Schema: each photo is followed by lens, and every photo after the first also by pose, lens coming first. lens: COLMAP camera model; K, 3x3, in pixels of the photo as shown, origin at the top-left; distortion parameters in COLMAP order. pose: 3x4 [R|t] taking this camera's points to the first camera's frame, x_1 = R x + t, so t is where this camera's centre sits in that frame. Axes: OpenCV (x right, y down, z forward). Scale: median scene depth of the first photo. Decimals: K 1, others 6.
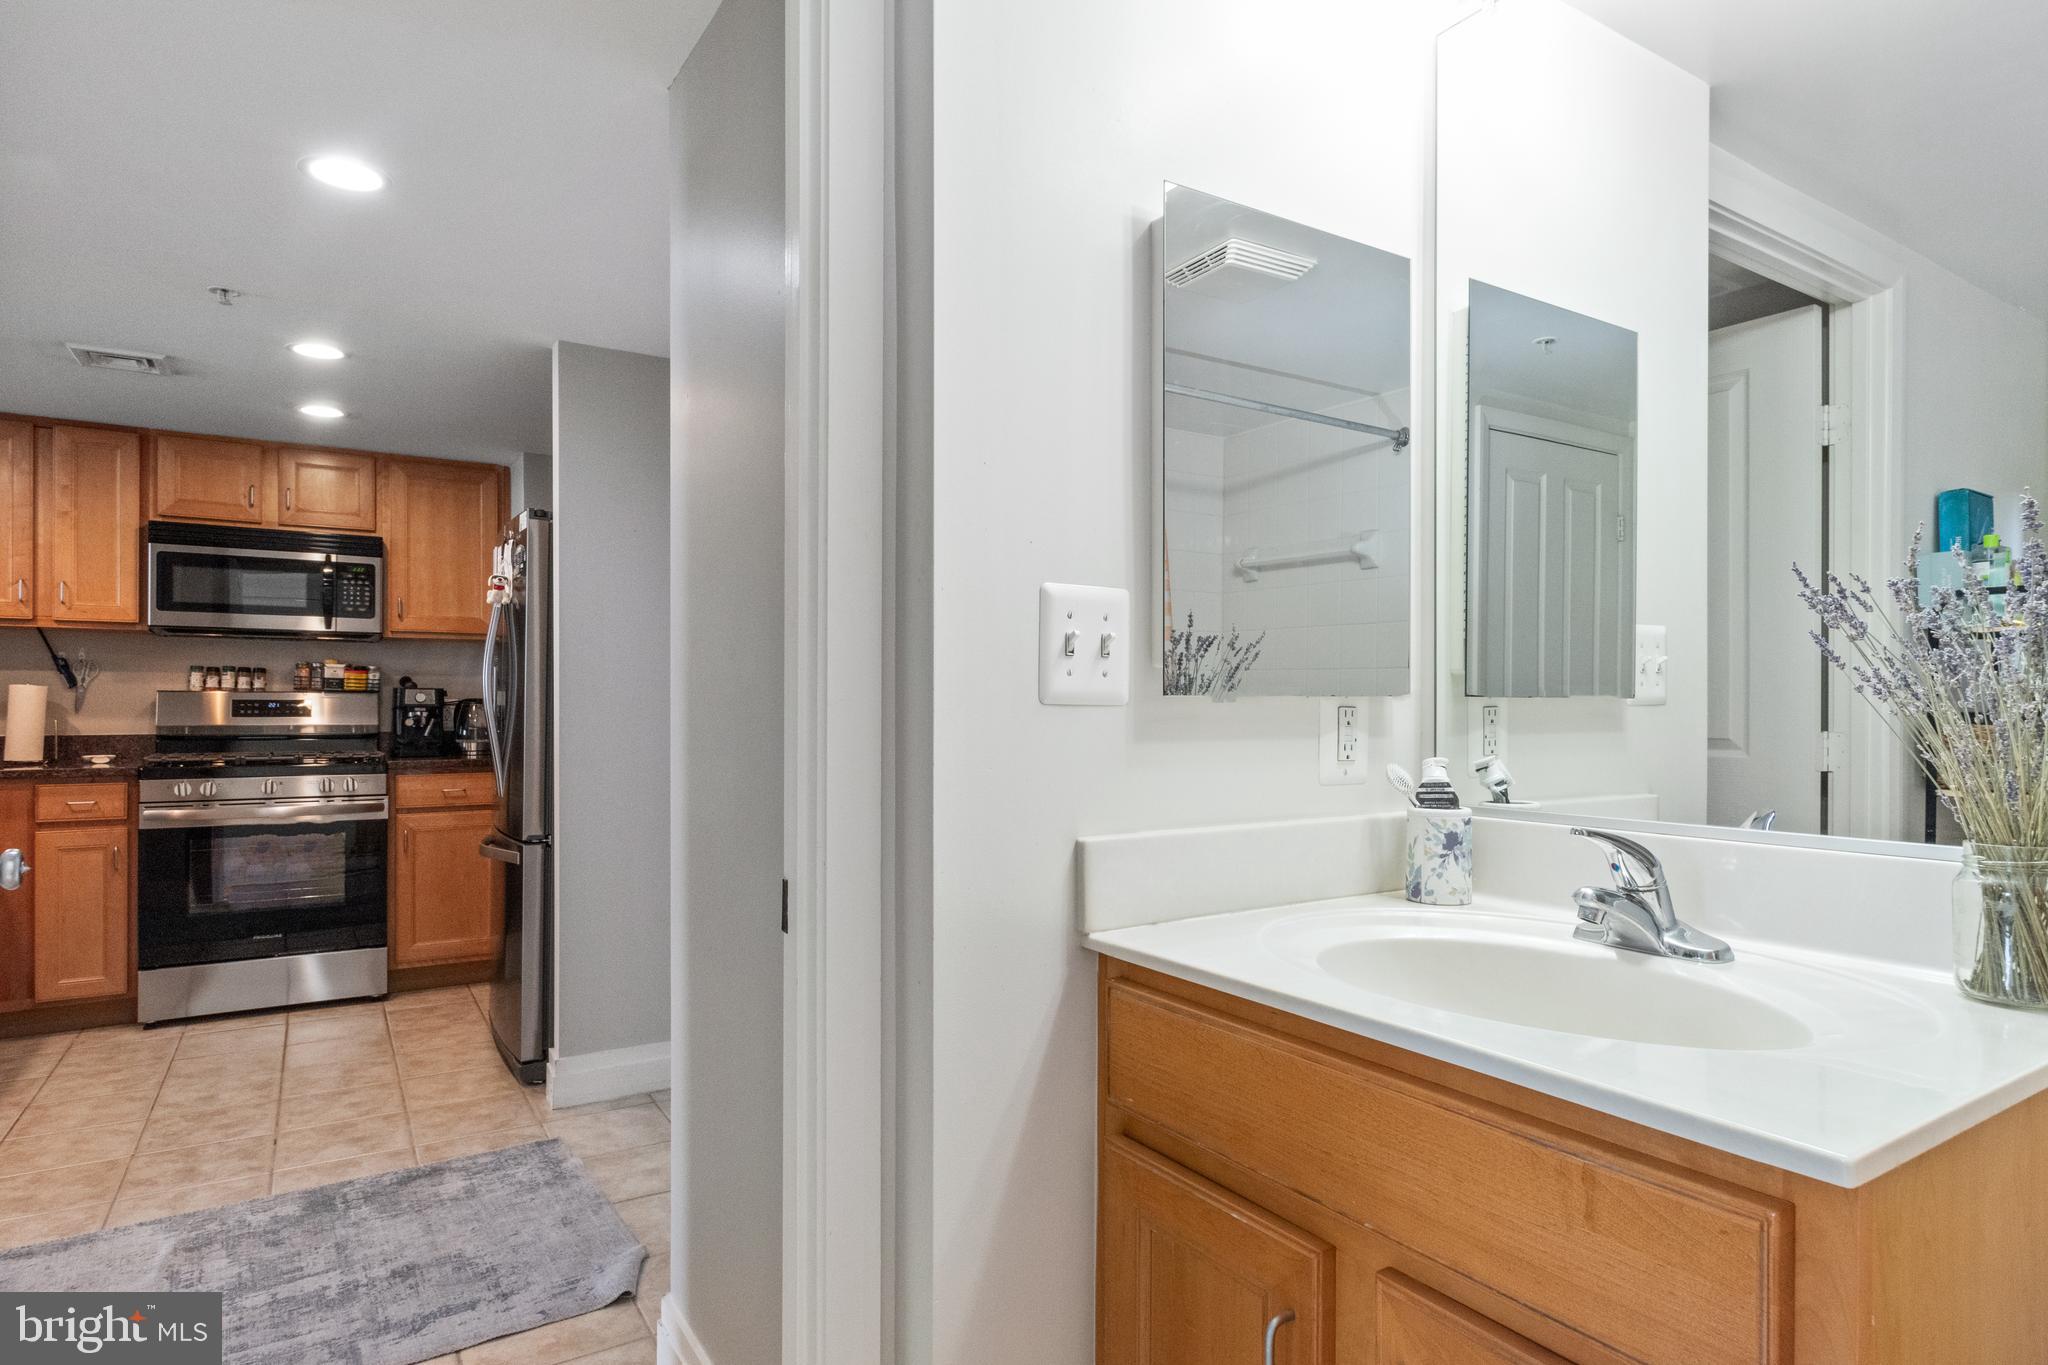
lens RADIAL K [[1123.4, 0, 1024.4], [0, 1123.4, 703.5], [0, 0, 1]] dist [0.017454, -0.015562]
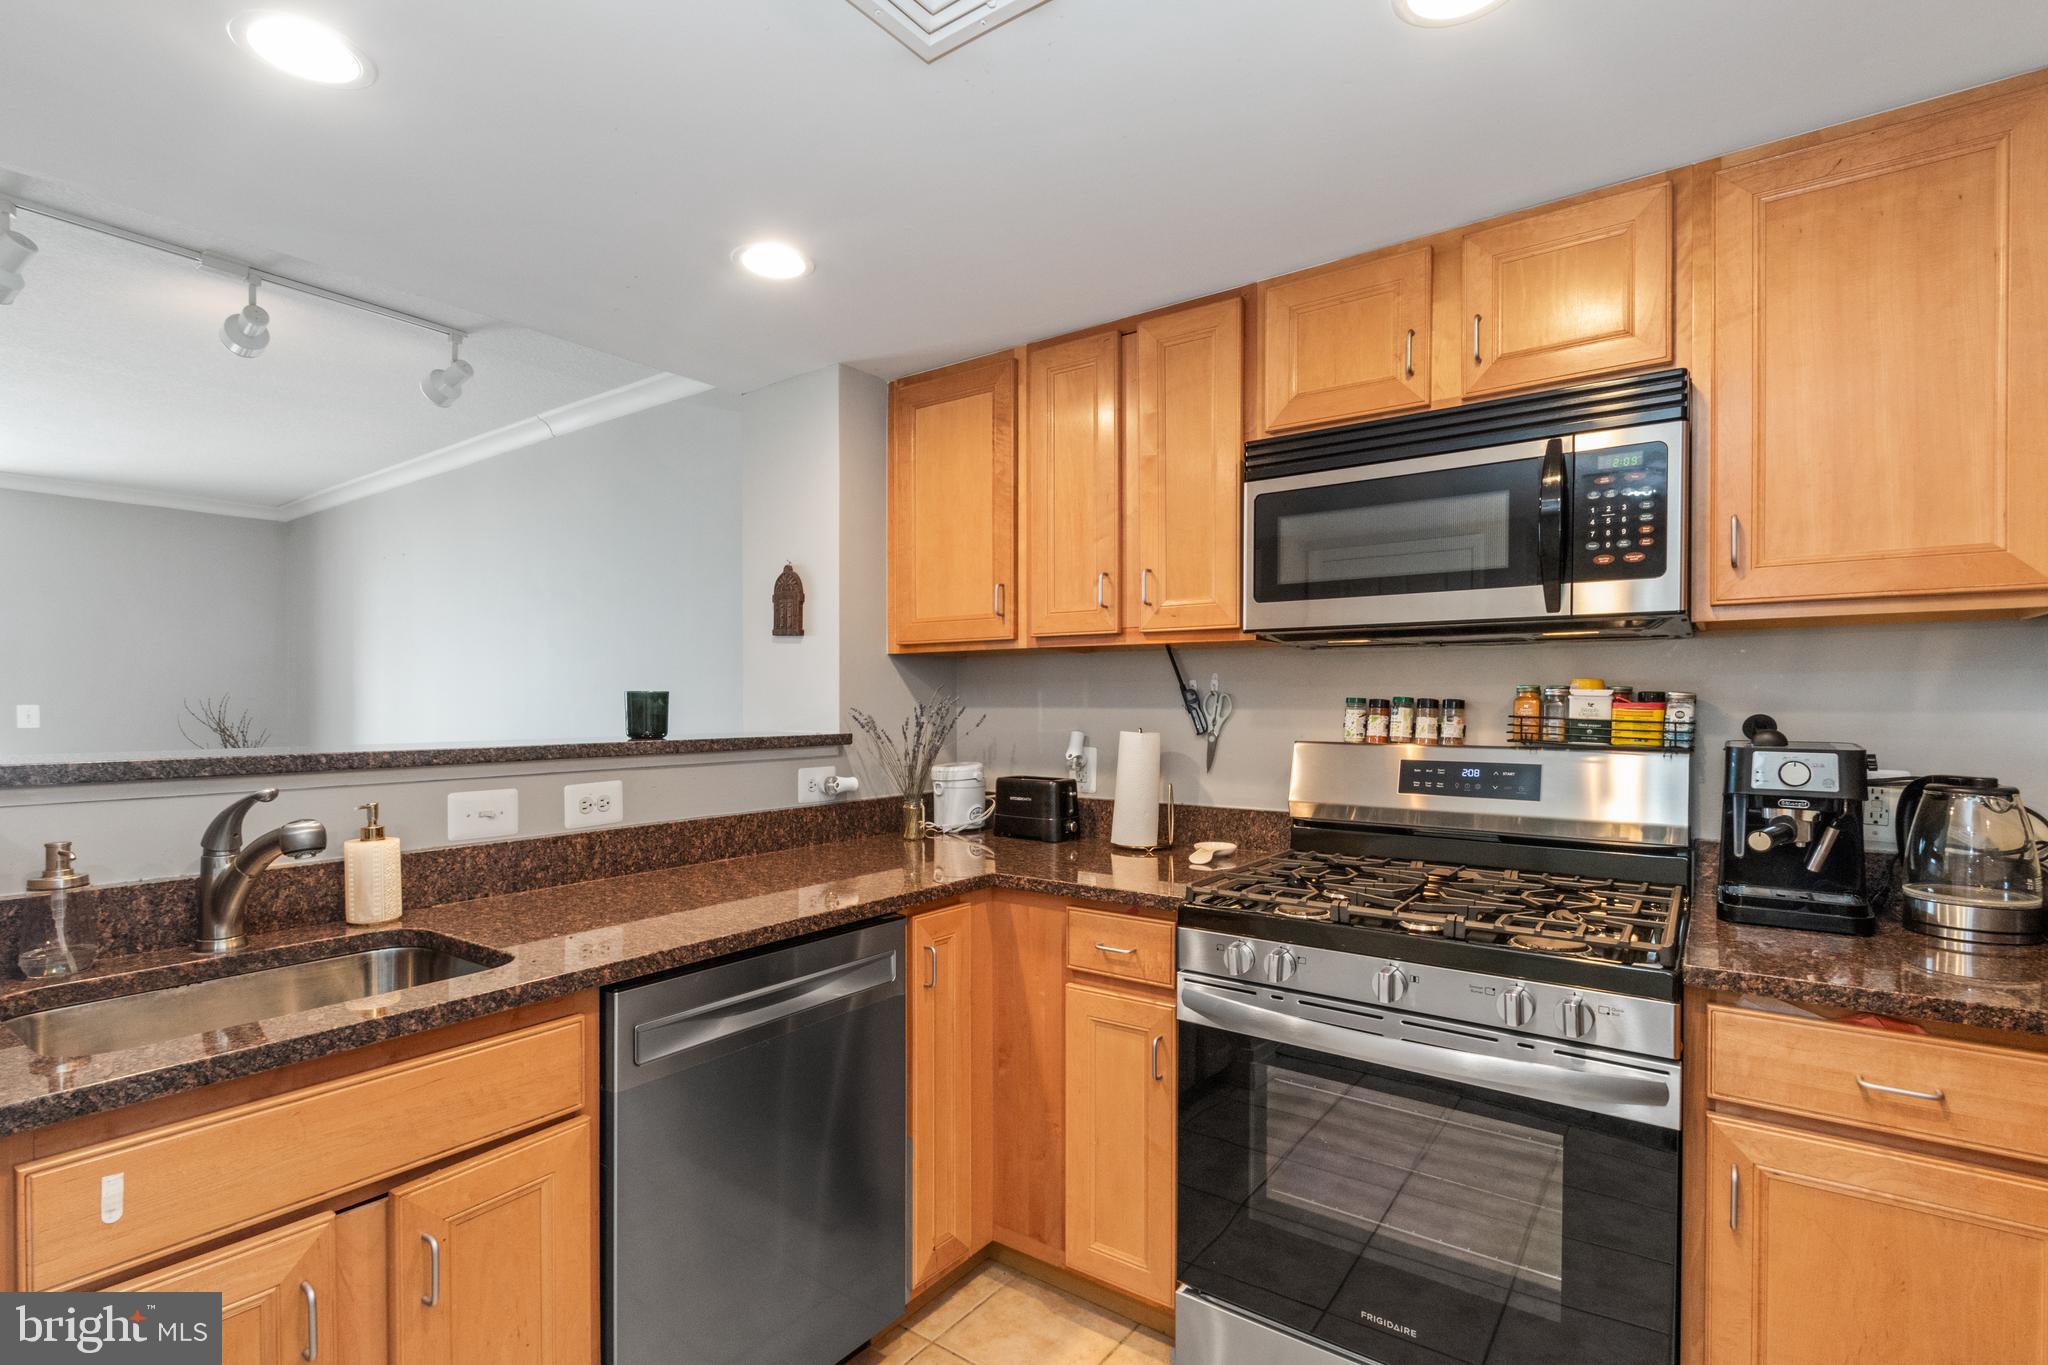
lens RADIAL K [[964.0, 0, 1023.9], [0, 964.0, 715.3], [0, 0, 1]] dist [0.011771, -0.009041]
pose [[0.366118, 0.011177, -0.930501, -0.349532], [0.001441, 0.999920, 0.012578, -0.031586], [0.930567, -0.005946, 0.366073, 0.681861]]
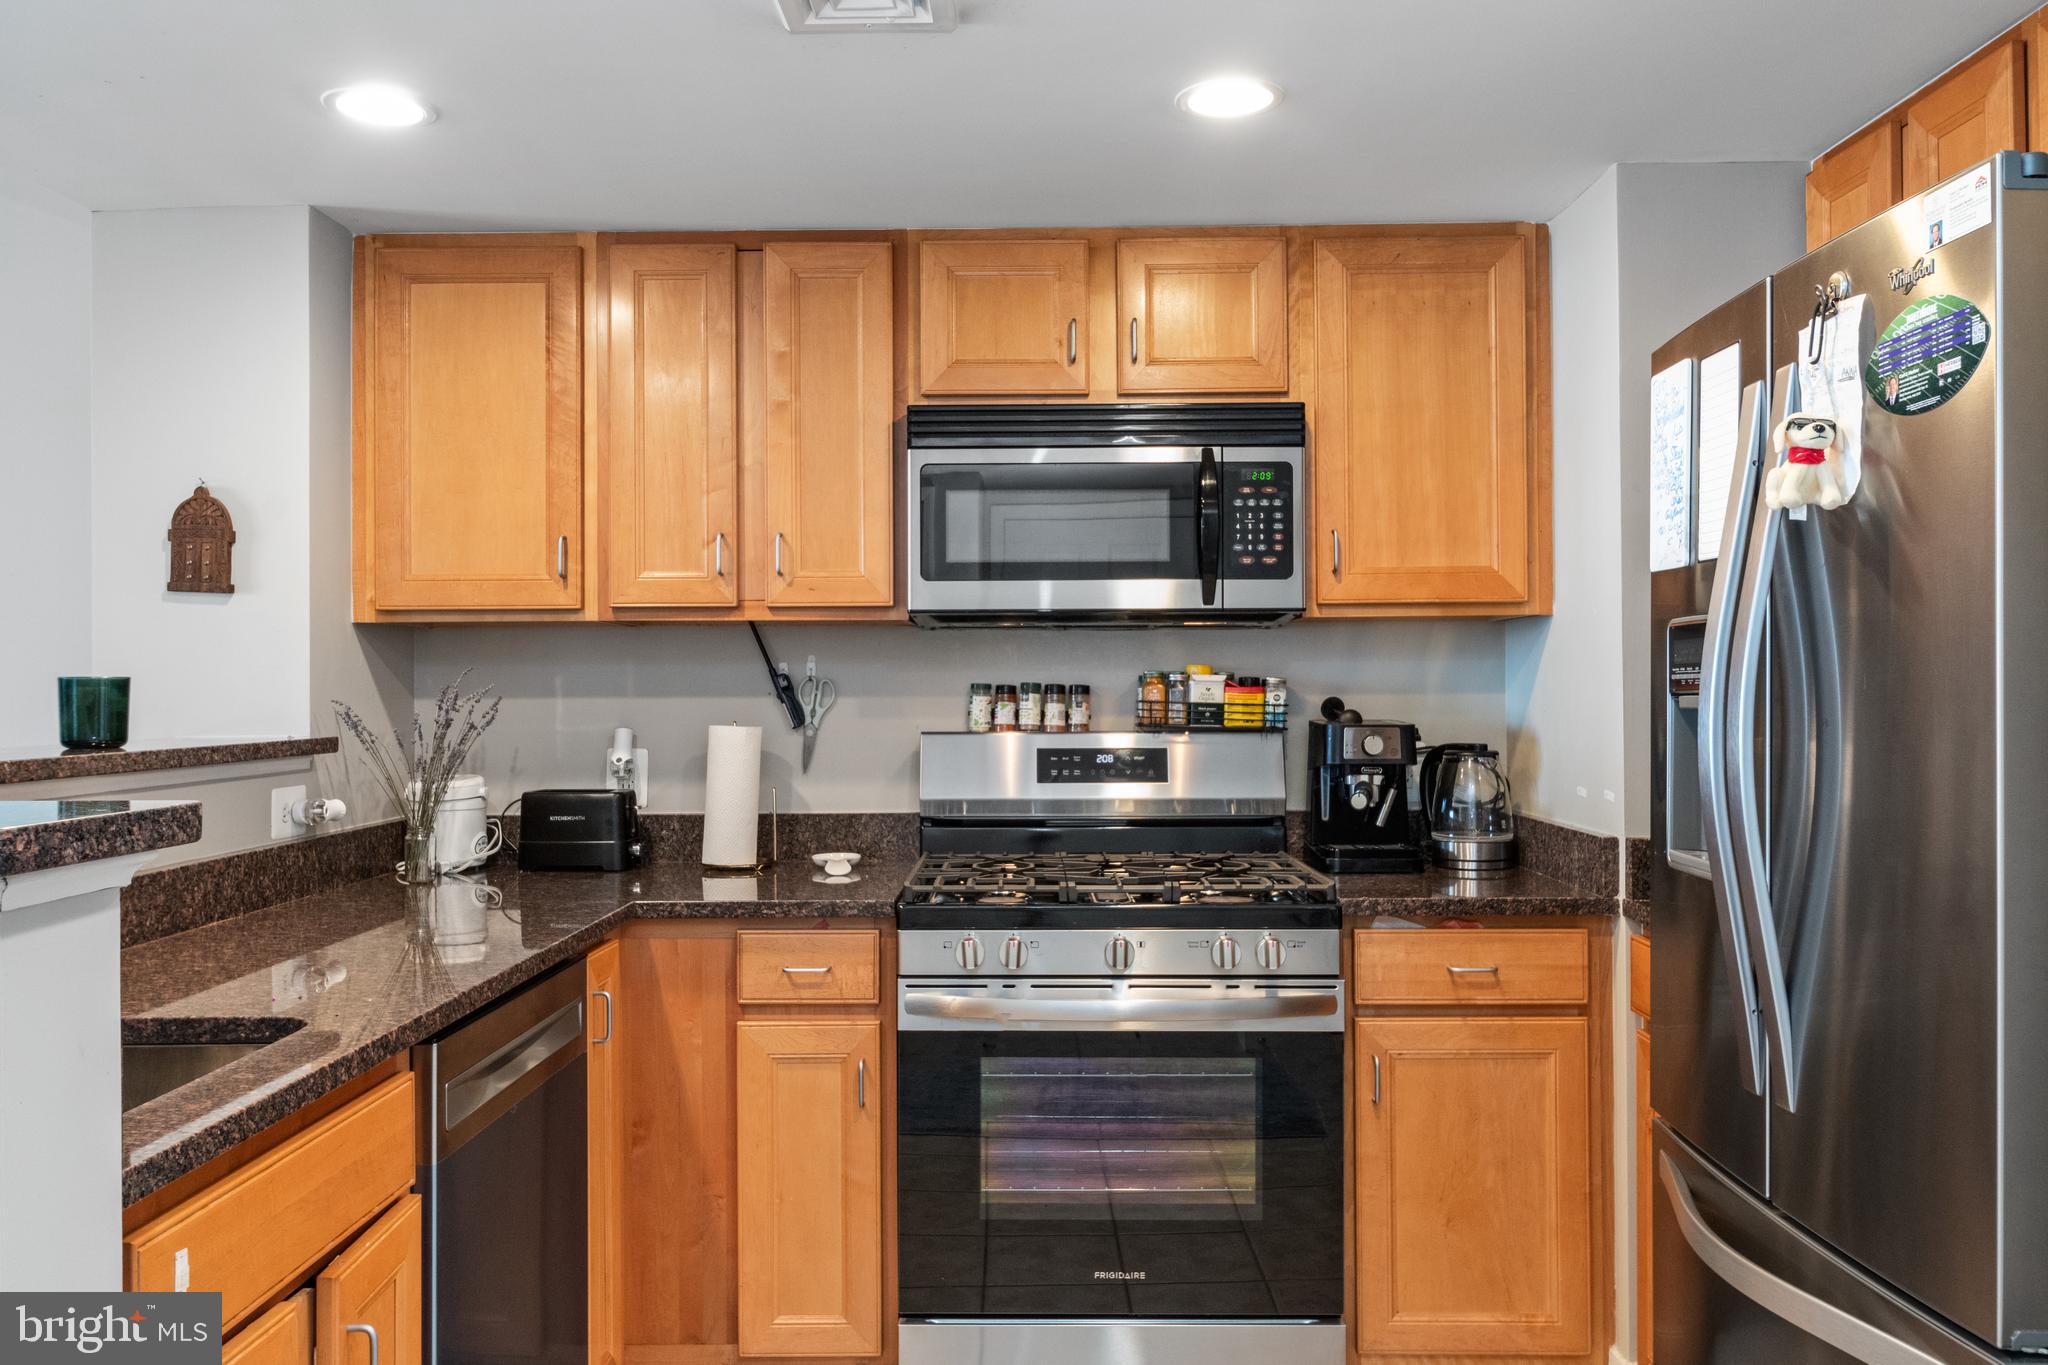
lens RADIAL K [[1564.5, 0, 1024.0], [0, 1564.5, 682.5], [0, 0, 1]] dist [-0.000069, -0.001446]
pose [[0.838050, -0.007901, -0.545536, -0.326856], [0.007469, 0.999968, -0.003008, -0.032234], [0.545542, -0.001554, 0.838082, 0.410706]]
